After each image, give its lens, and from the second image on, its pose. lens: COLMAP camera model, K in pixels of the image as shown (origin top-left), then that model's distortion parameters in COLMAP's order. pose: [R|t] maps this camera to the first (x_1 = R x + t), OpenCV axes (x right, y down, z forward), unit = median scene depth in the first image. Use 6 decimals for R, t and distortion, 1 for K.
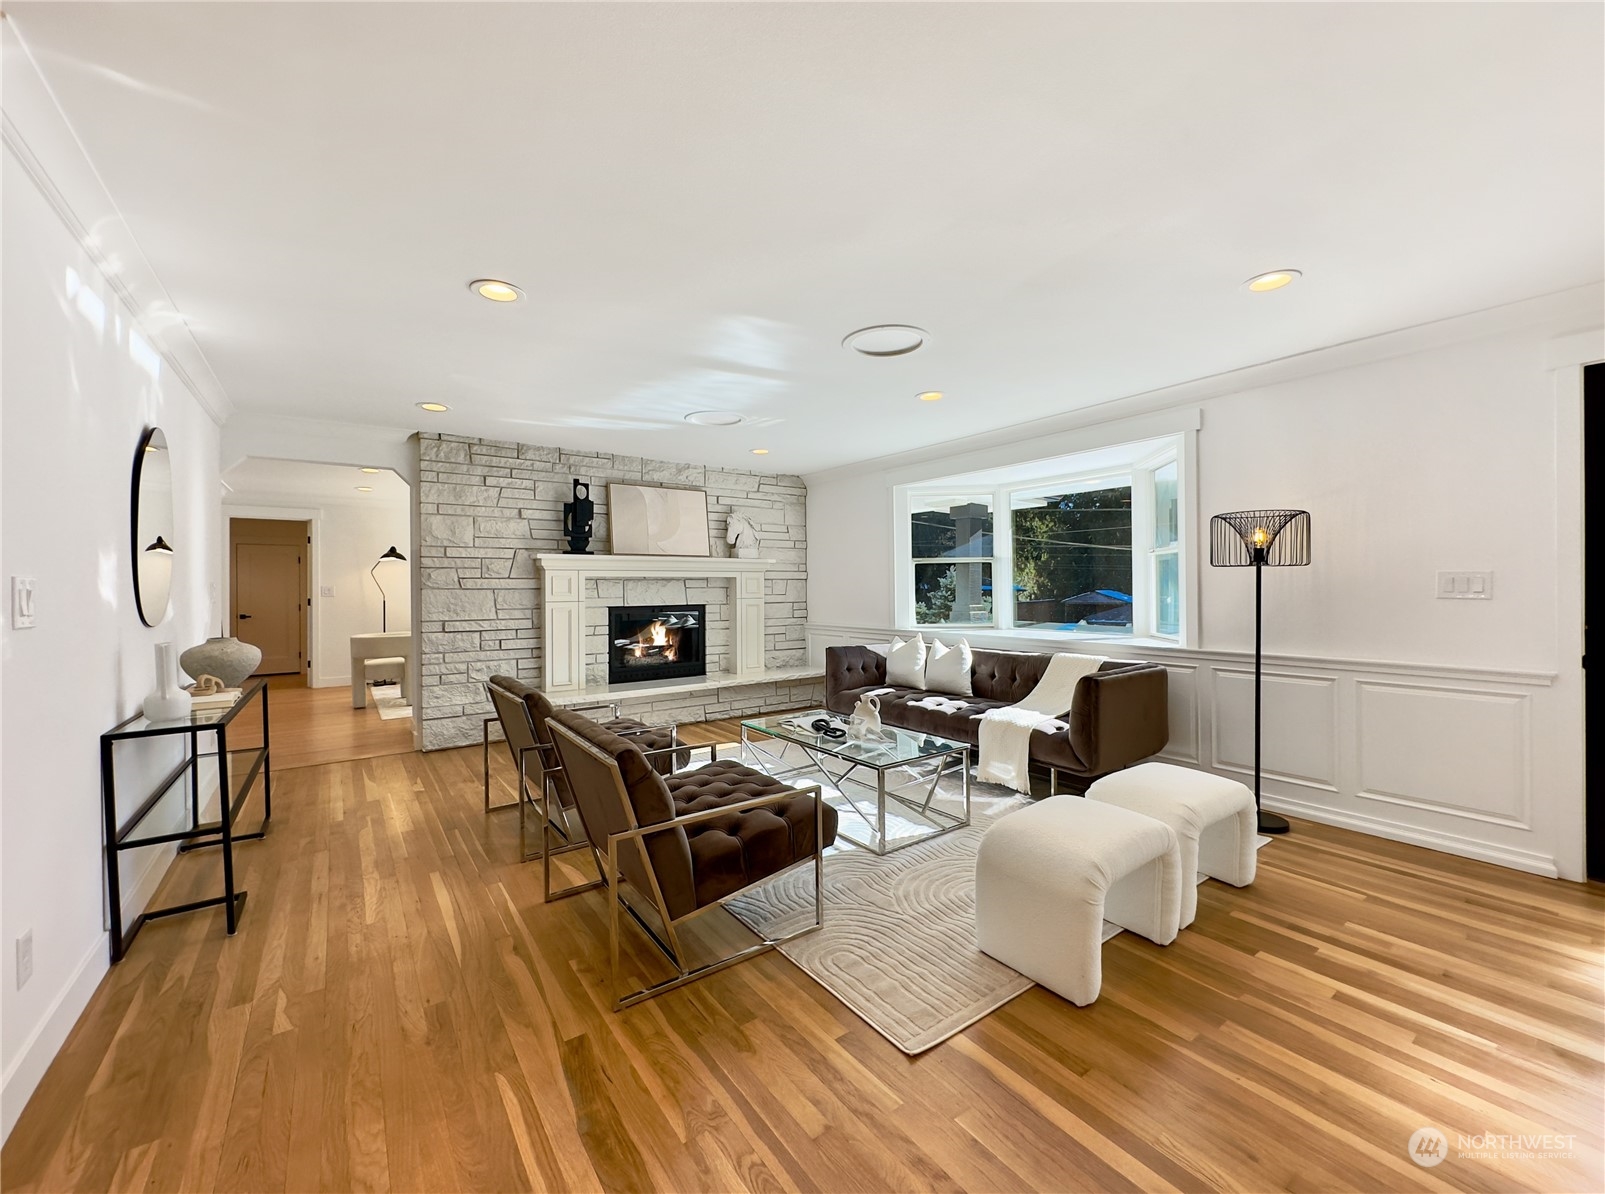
lens RADIAL K [[641.0, 0, 762.8], [0, 641.0, 586.6], [0, 0, 1]] dist [-0.001259, -0.001190]
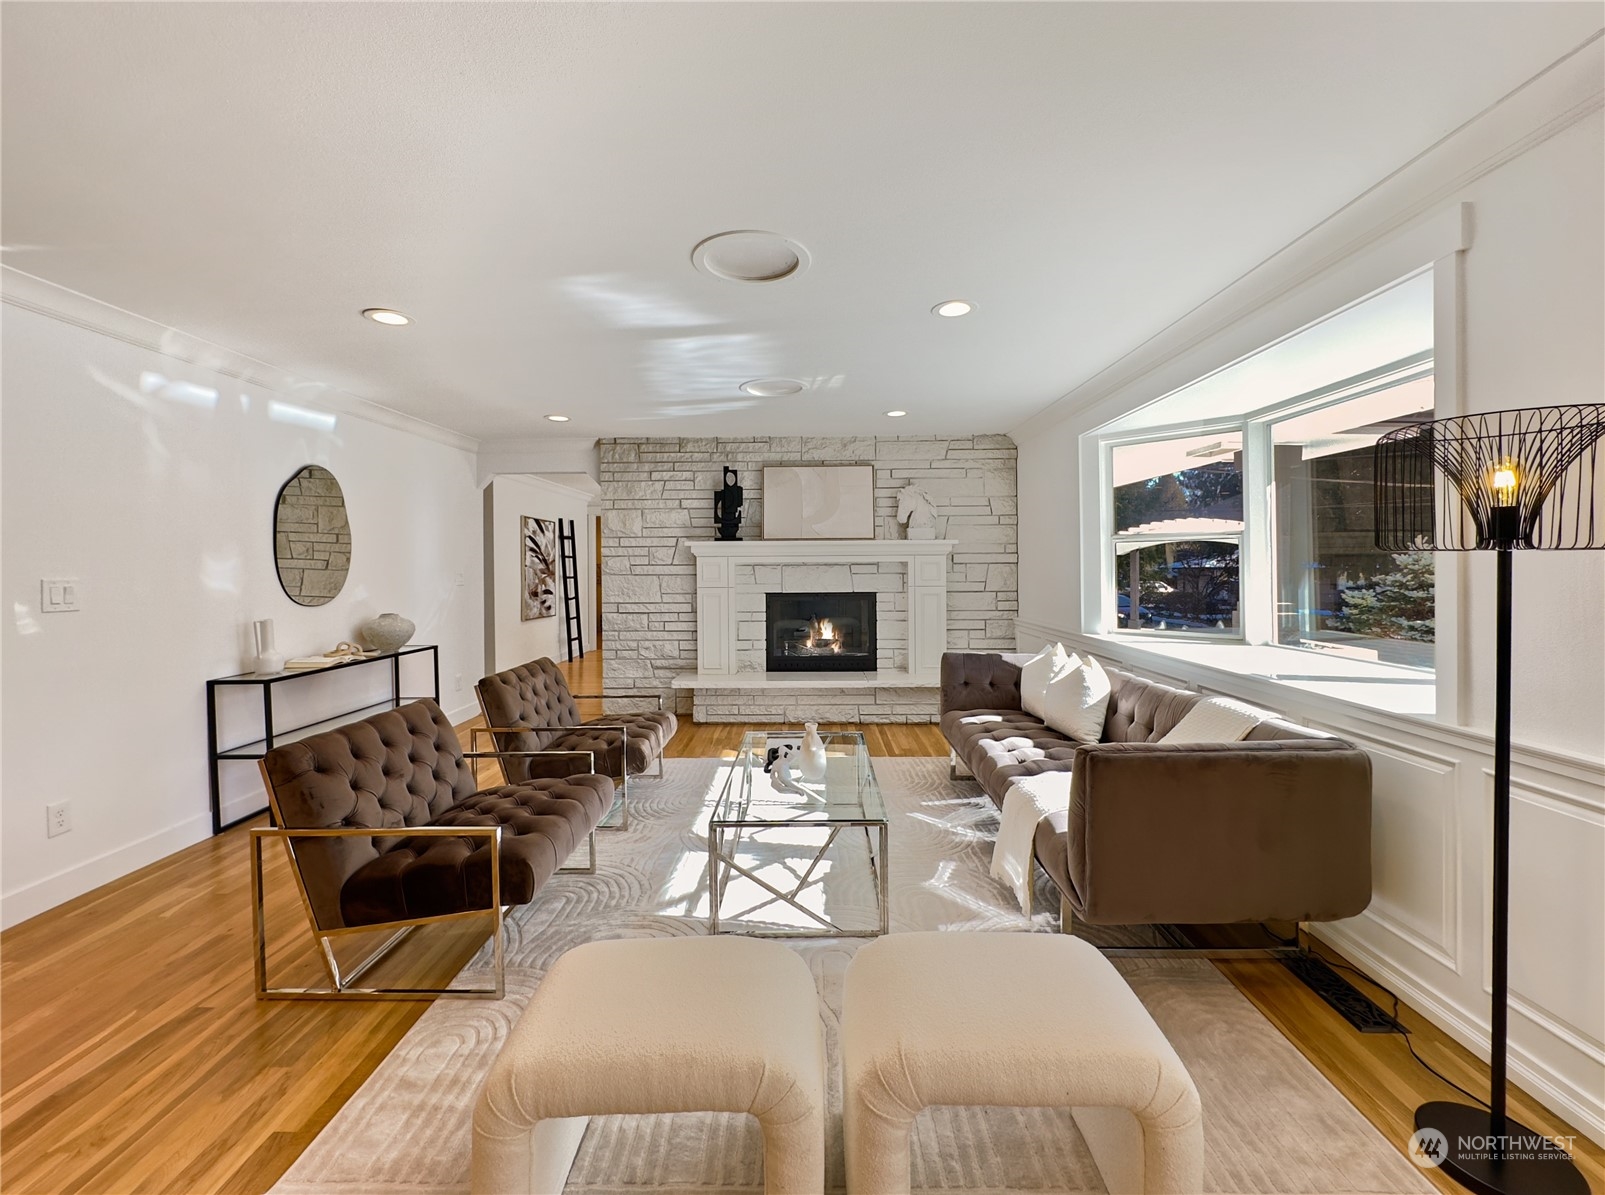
lens RADIAL K [[641.0, 0, 794.2], [0, 641.0, 571.9], [0, 0, 1]] dist [-0.001259, -0.001190]
pose [[0.815294, 0.005369, -0.579023, 0.382201], [0.002699, 0.999911, 0.013072, -0.014464], [0.579041, -0.012220, 0.815207, 0.236969]]
